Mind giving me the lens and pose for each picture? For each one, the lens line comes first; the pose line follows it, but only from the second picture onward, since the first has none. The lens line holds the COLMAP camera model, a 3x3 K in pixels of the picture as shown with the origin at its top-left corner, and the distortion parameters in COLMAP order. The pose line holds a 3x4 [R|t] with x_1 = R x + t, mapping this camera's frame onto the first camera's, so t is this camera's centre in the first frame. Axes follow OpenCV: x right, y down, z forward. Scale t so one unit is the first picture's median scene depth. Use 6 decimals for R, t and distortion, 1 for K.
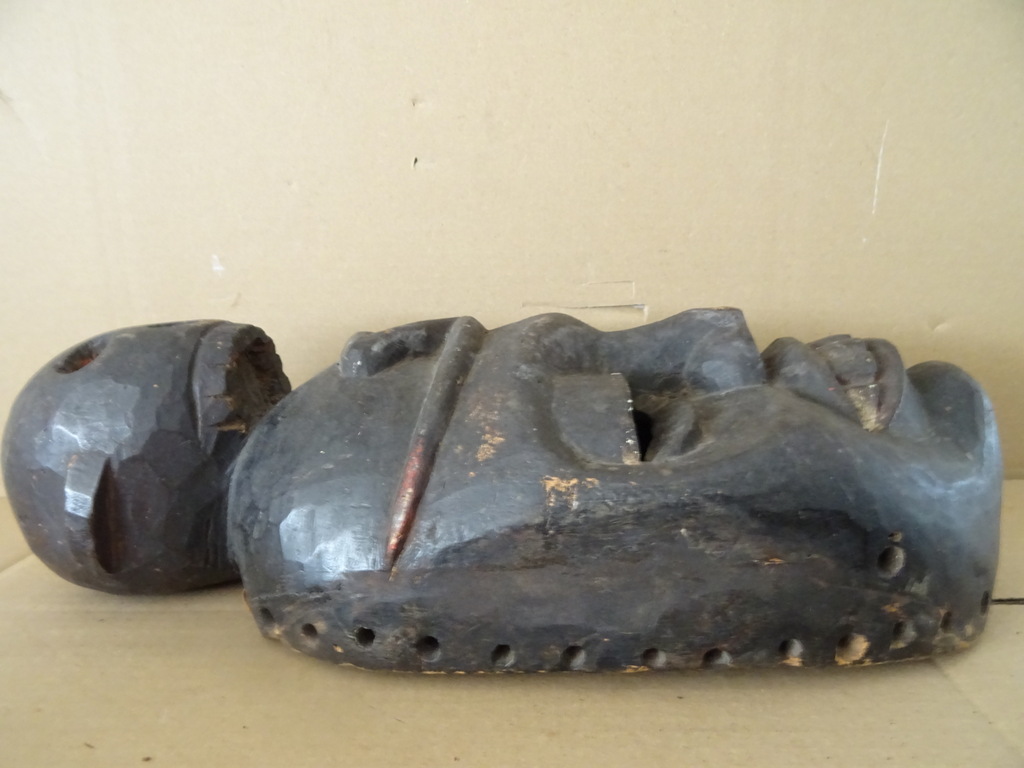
lens RADIAL K [[718.5, 0, 517.9], [0, 718.5, 380.7], [0, 0, 1]] dist [0.001839, -0.012637]
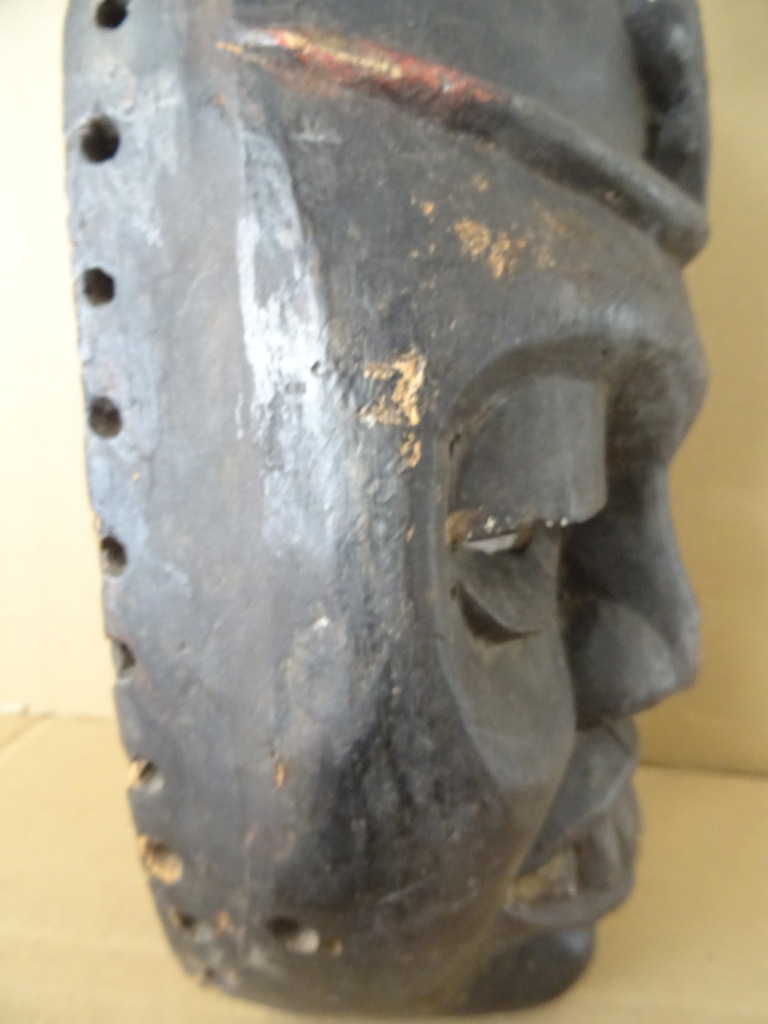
lens RADIAL K [[718.5, 0, 389.5], [0, 718.5, 519.7], [0, 0, 1]] dist [0.001839, -0.012637]
pose [[0.019626, 0.978212, 0.206678, 0.041317], [-0.975889, -0.026203, 0.216691, 0.043393], [0.217385, -0.205948, 0.954112, 0.474212]]
